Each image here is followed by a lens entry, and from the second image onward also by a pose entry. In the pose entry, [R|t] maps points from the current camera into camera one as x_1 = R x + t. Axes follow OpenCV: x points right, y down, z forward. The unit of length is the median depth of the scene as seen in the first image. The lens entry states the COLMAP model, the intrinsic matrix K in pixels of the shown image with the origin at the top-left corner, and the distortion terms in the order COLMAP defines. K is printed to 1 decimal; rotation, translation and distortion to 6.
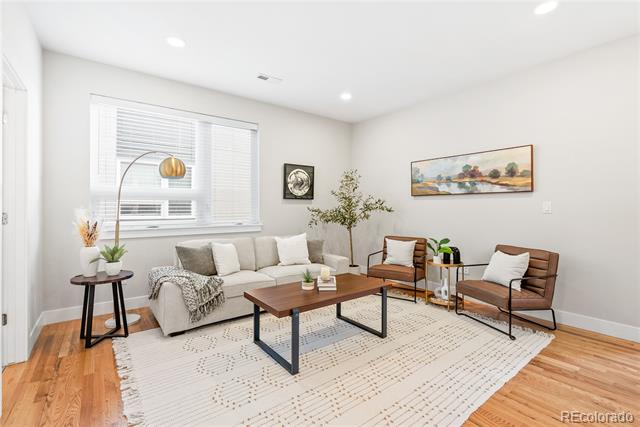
lens RADIAL K [[290.9, 0, 319.6], [0, 290.9, 211.2], [0, 0, 1]] dist [0.000407, 0.000049]
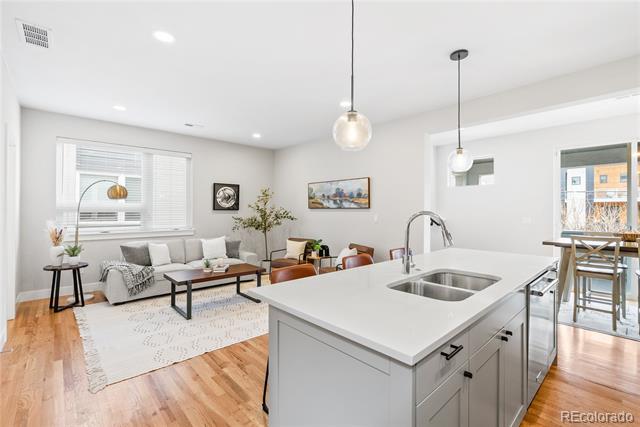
lens RADIAL K [[290.9, 0, 320.8], [0, 290.9, 212.6], [0, 0, 1]] dist [0.000407, 0.000049]
pose [[0.995944, 0.002490, 0.089945, 0.340743], [-0.002145, 0.999990, -0.003937, -0.036830], [-0.089954, 0.003728, 0.995939, -0.491073]]
